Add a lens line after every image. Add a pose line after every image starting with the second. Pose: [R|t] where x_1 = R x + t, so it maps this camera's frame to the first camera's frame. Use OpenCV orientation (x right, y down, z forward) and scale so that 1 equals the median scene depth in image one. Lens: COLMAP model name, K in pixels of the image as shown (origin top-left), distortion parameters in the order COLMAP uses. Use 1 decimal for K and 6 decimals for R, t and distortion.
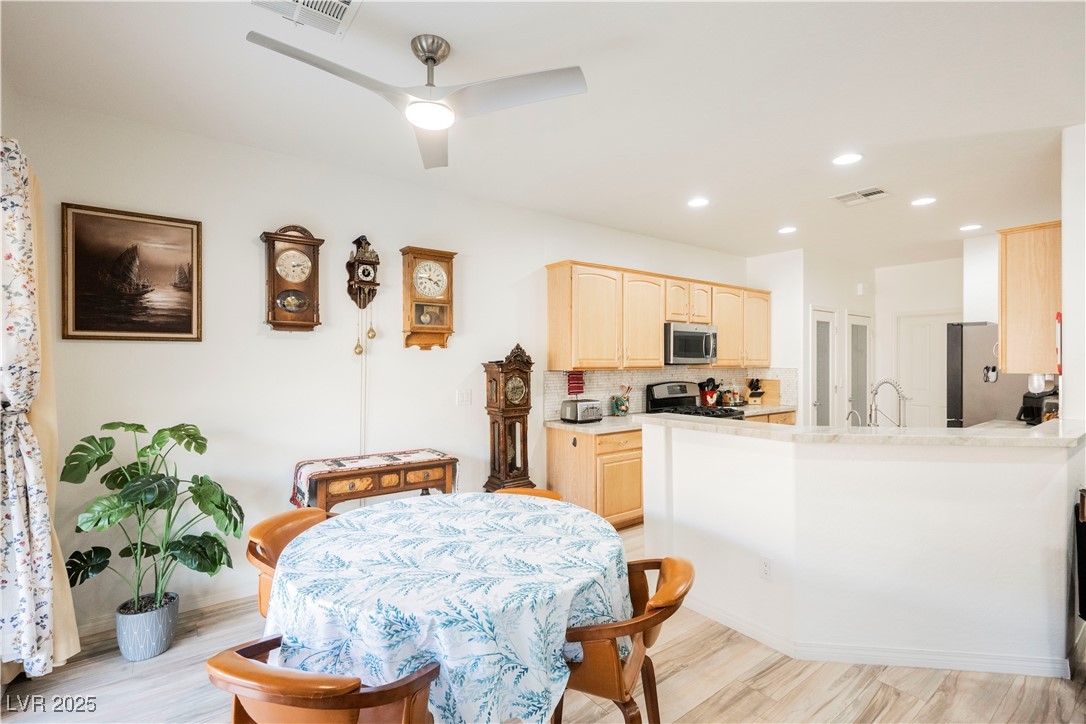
lens RADIAL K [[503.1, 0, 543.9], [0, 503.1, 362.9], [0, 0, 1]] dist [-0.000705, 0.000123]
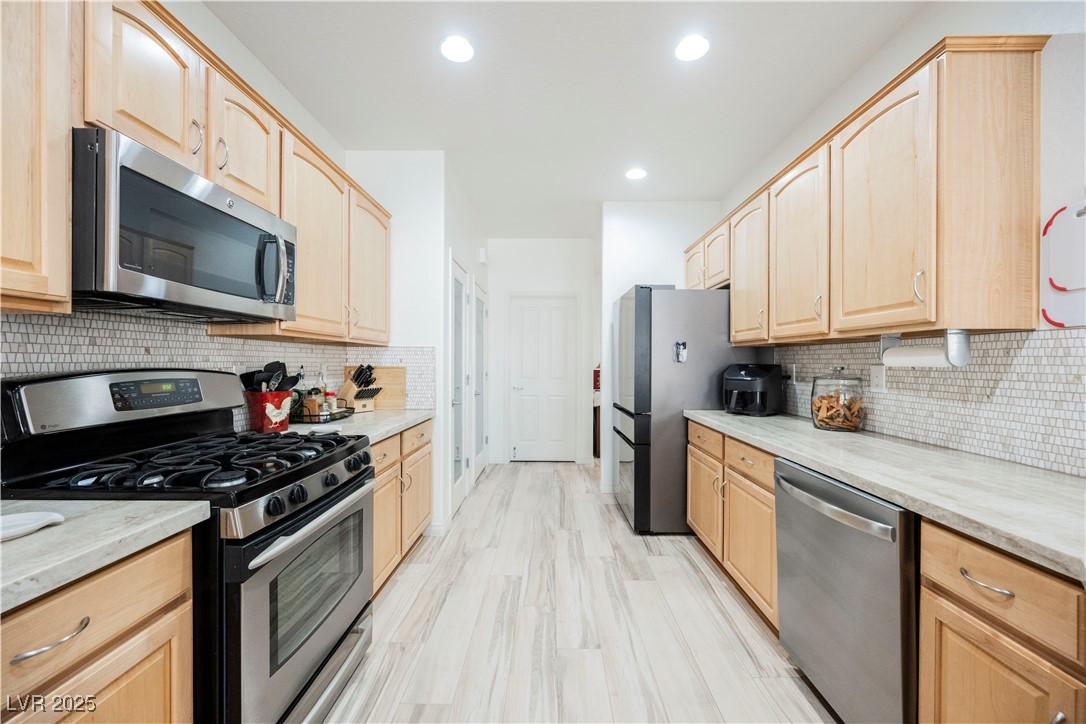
lens RADIAL K [[422.8, 0, 545.2], [0, 422.8, 363.4], [0, 0, 1]] dist [-0.001792, 0.000082]
pose [[0.616558, 0.000837, 0.787309, 0.227796], [-0.000896, 1.000000, -0.000361, 0.037869], [-0.787309, -0.000483, 0.616558, 0.716310]]
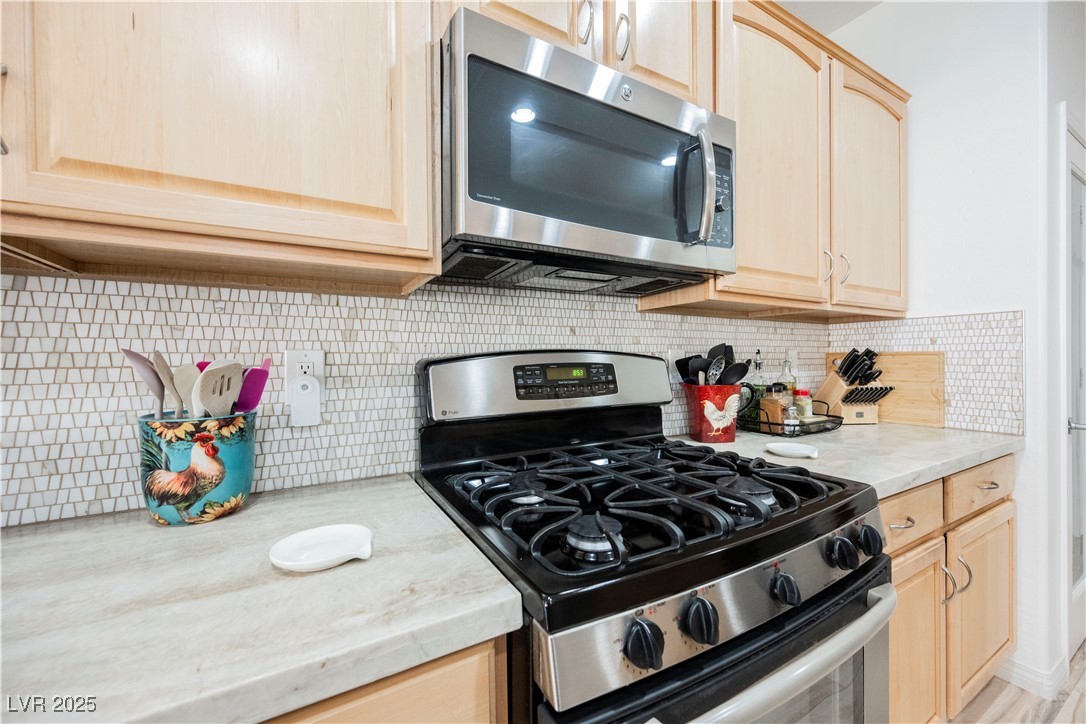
lens RADIAL K [[422.8, 0, 543.5], [0, 422.8, 360.6], [0, 0, 1]] dist [-0.001792, 0.000082]
pose [[0.991040, -0.006679, -0.133395, 0.311608], [0.006771, 0.999977, 0.000236, 0.047788], [0.133390, -0.001137, 0.991063, 0.874980]]
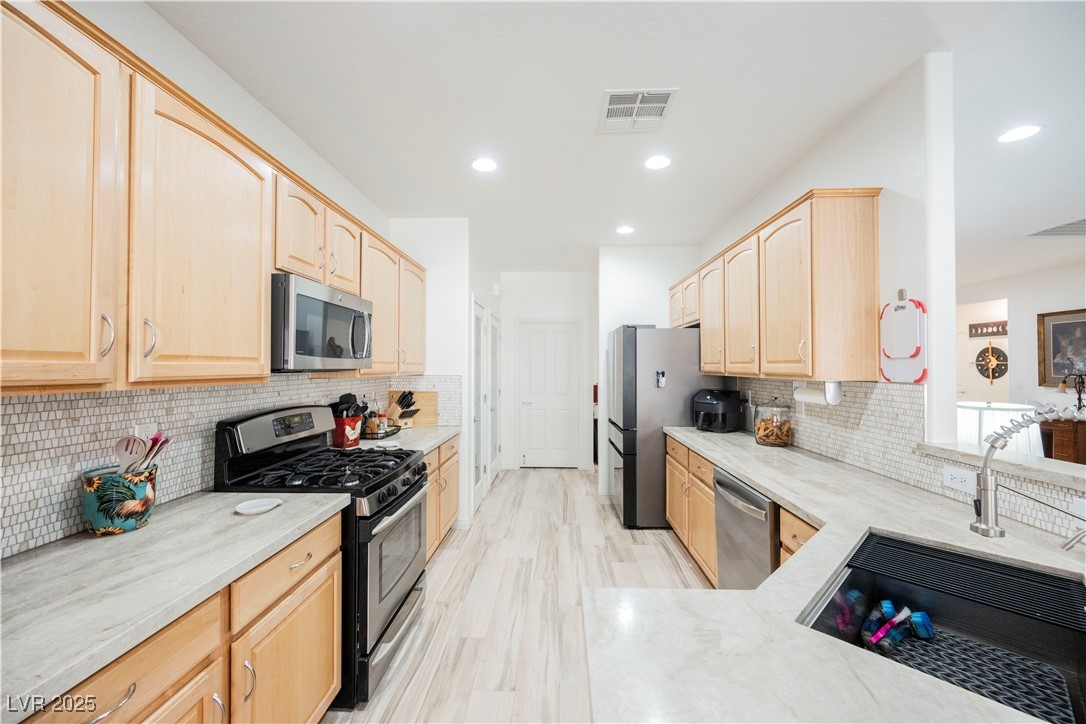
lens RADIAL K [[422.8, 0, 544.0], [0, 422.8, 361.4], [0, 0, 1]] dist [-0.001792, 0.000082]
pose [[0.631329, 0.011718, 0.775427, 0.114274], [0.001677, 0.999863, -0.016476, 0.000628], [-0.775513, 0.011702, 0.631223, 0.623330]]
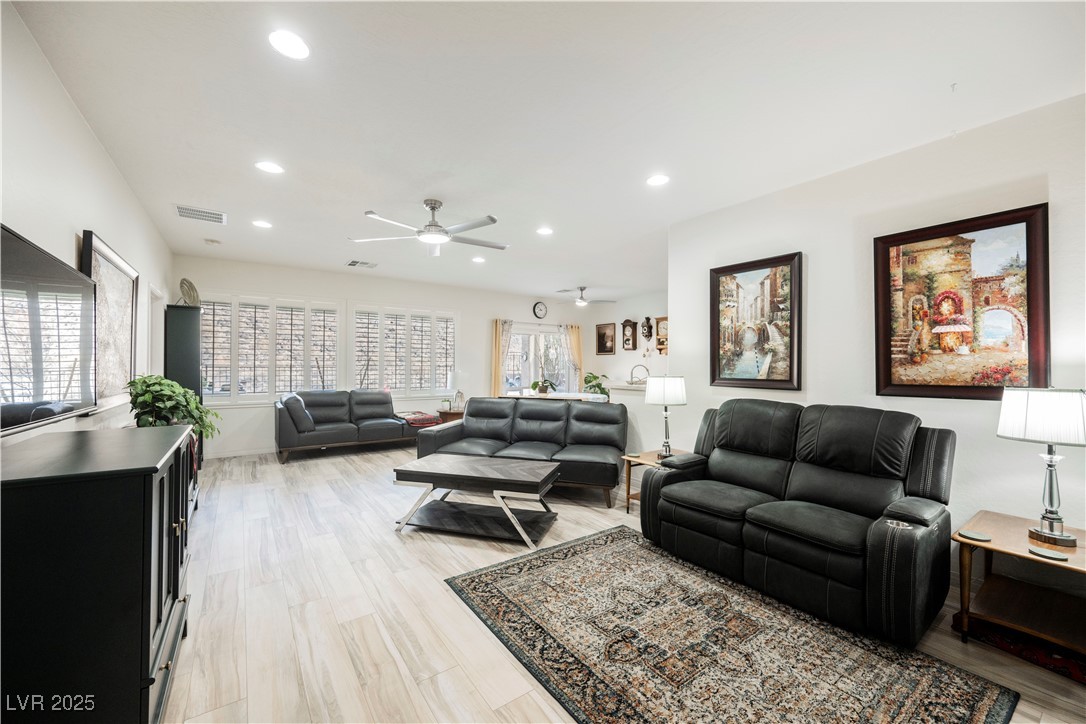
lens RADIAL K [[422.8, 0, 542.1], [0, 422.8, 361.3], [0, 0, 1]] dist [-0.001792, 0.000082]
pose [[-0.033605, -0.005973, -0.999417, 1.524612], [-0.011204, 0.999922, -0.005600, 0.019138], [0.999372, 0.011009, -0.033670, 0.340158]]
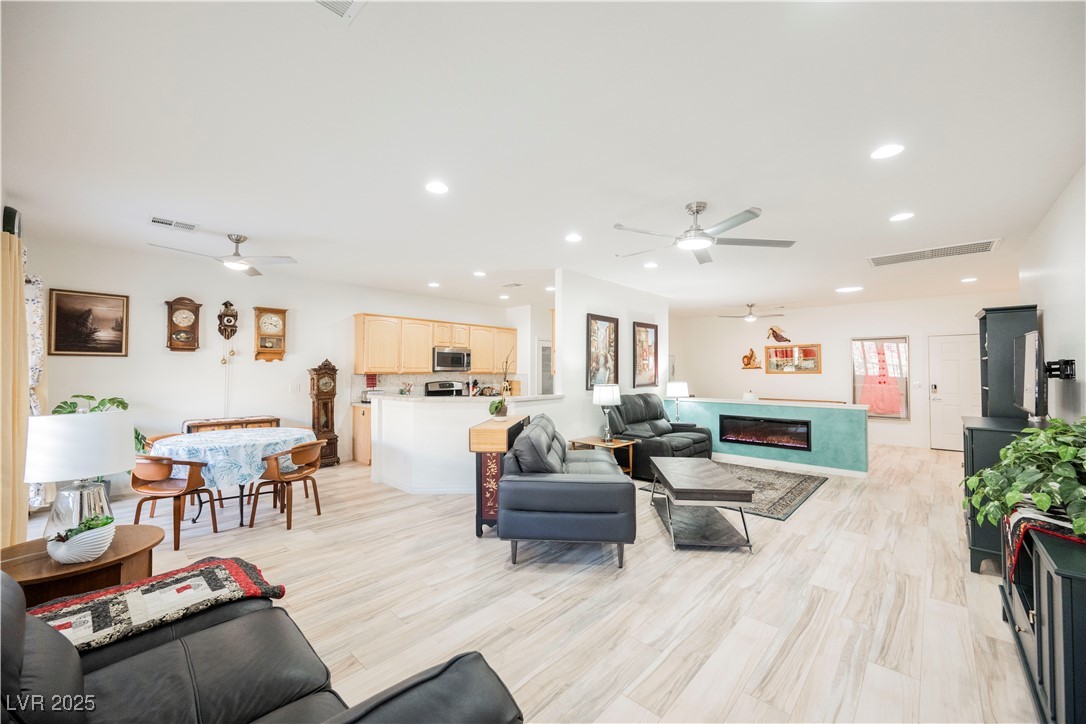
lens RADIAL K [[422.8, 0, 543.6], [0, 422.8, 362.5], [0, 0, 1]] dist [-0.001792, 0.000082]
pose [[0.986033, 0.007757, 0.166372, 0.390336], [-0.003685, 0.999686, -0.024768, 0.008747], [-0.166512, 0.023809, 0.985752, -0.539110]]
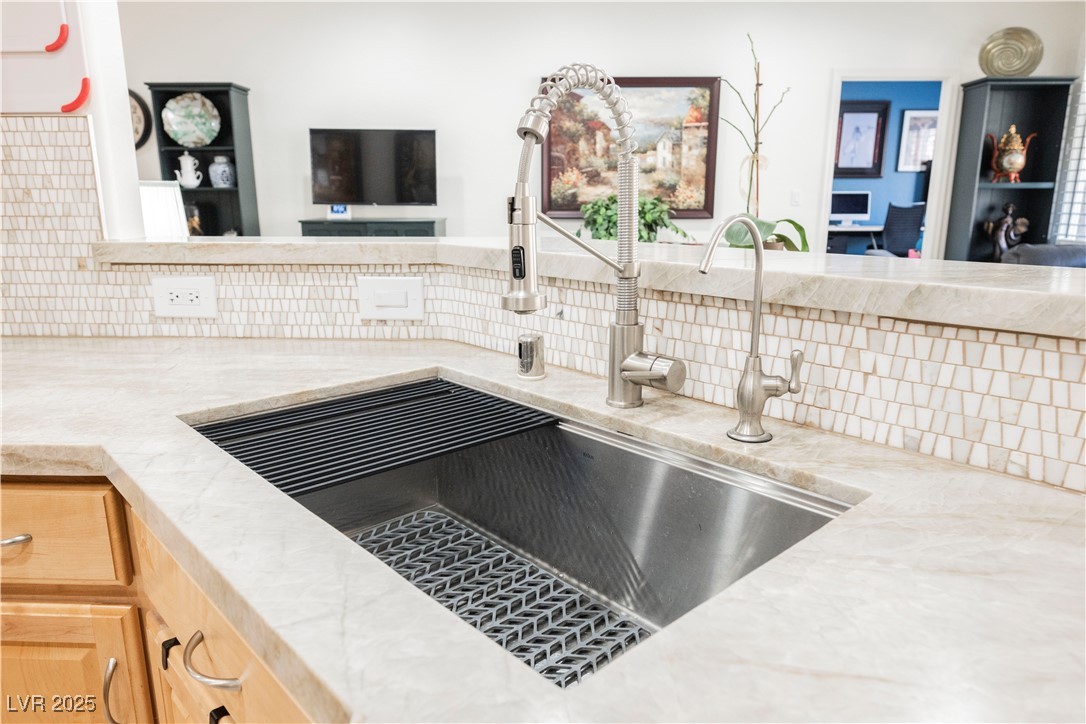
lens RADIAL K [[716.7, 0, 545.4], [0, 716.7, 362.3], [0, 0, 1]] dist [0.001335, -0.005422]
pose [[-0.772892, -0.140357, 0.618820, 0.274924], [0.005632, 0.973674, 0.227876, 0.048269], [-0.634513, 0.179609, -0.751754, 0.717867]]
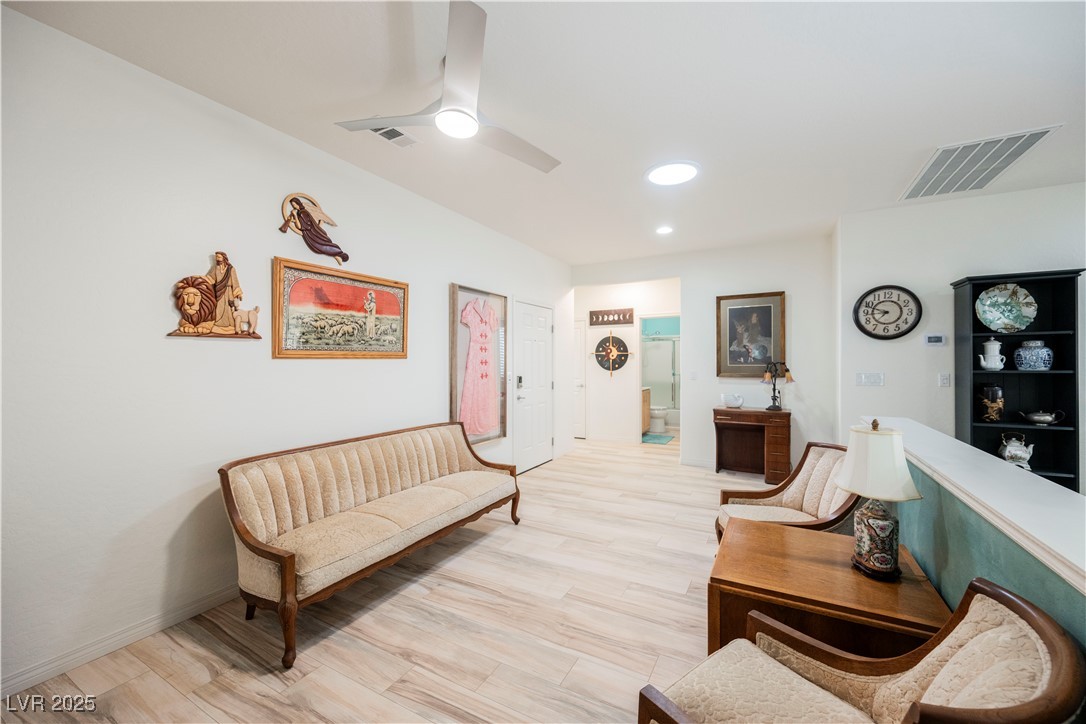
lens RADIAL K [[422.8, 0, 542.1], [0, 422.8, 362.2], [0, 0, 1]] dist [-0.001792, 0.000082]
pose [[-0.398337, 0.005779, 0.917221, 1.117345], [0.008098, 0.999963, -0.002783, 0.016374], [-0.917203, 0.006319, -0.398370, 1.132120]]
